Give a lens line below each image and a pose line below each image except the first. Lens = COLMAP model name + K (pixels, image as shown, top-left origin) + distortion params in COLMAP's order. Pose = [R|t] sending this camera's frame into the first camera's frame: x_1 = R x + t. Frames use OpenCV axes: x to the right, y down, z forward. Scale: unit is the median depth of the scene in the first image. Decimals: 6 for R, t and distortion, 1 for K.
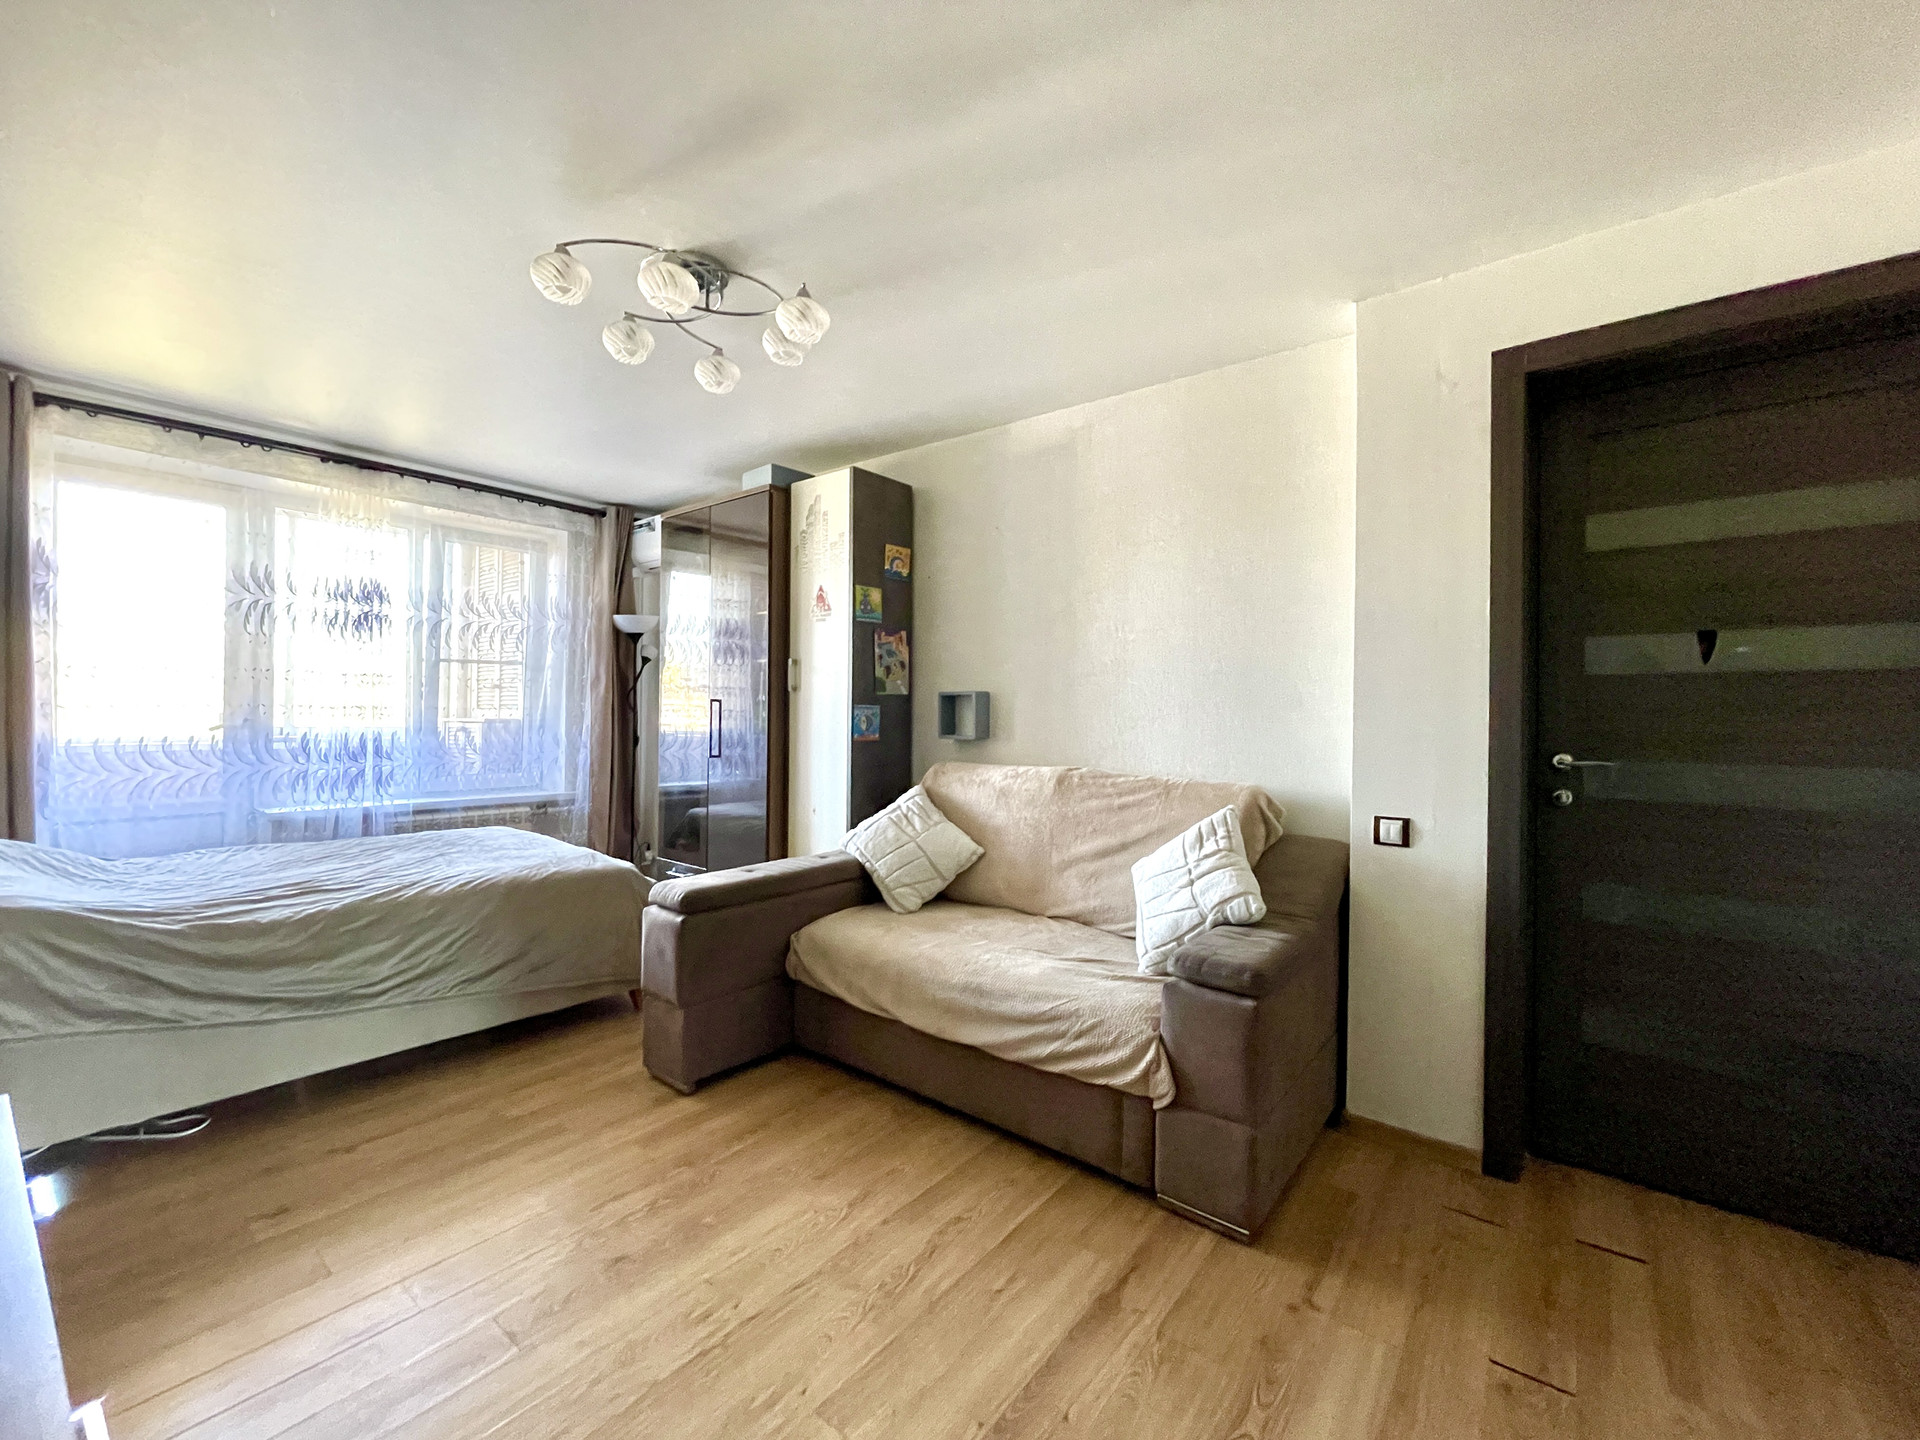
lens RADIAL K [[777.1, 0, 960.0], [0, 777.1, 720.0], [0, 0, 1]] dist [0.000858, -0.000157]
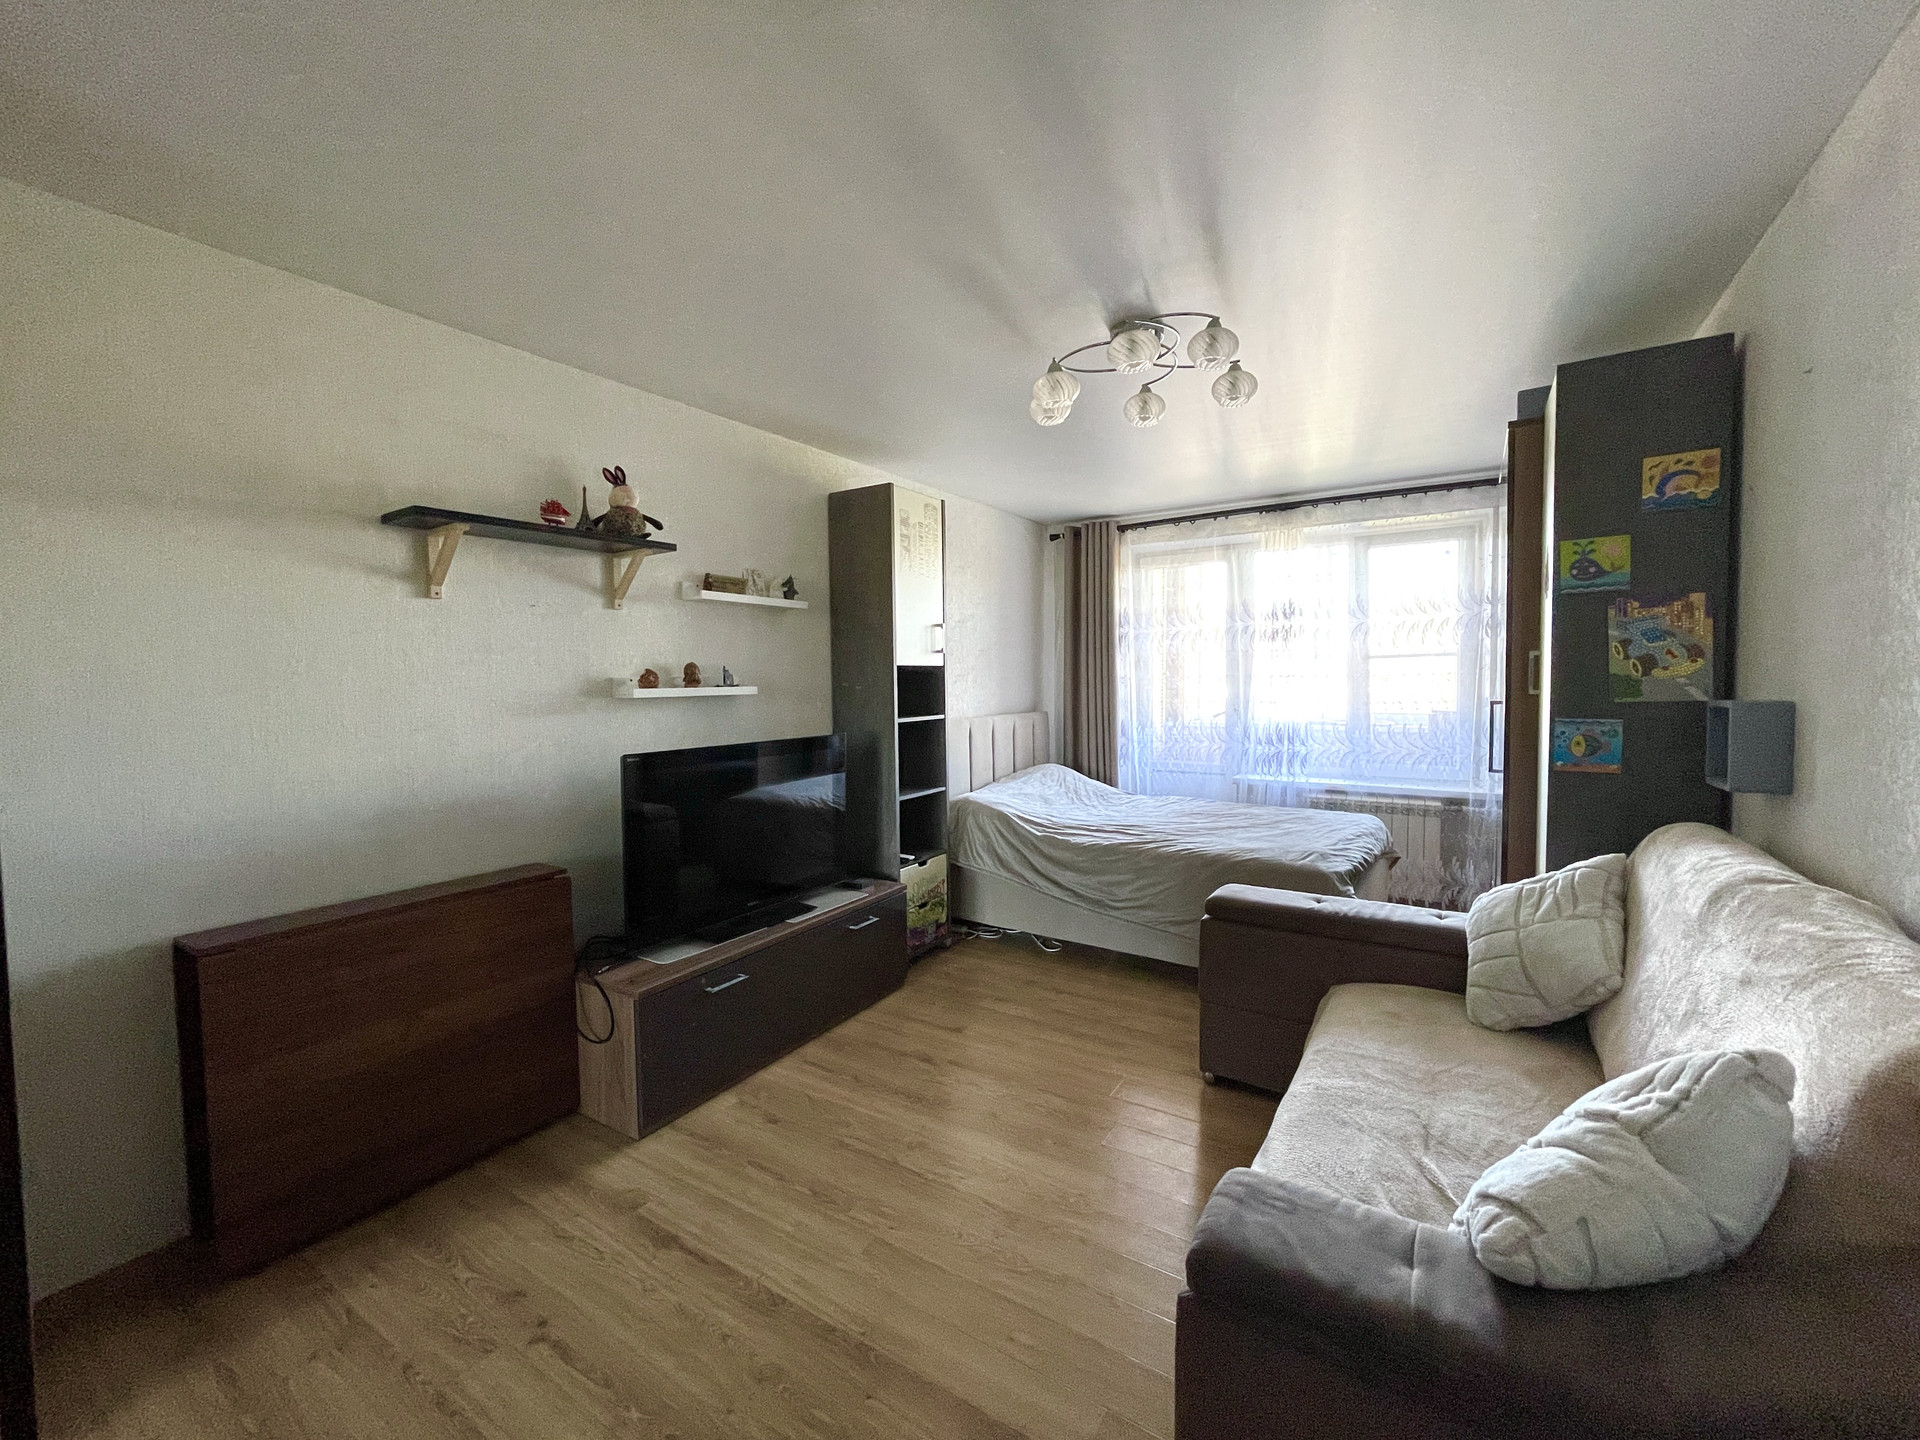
lens RADIAL K [[768.2, 0, 960.0], [0, 768.2, 720.0], [0, 0, 1]] dist [0.000618, 0.000003]
pose [[0.109911, 0.039948, -0.993138, 0.463776], [0.004641, 0.999160, 0.040704, -0.046172], [0.993931, -0.009083, 0.109633, 0.391365]]
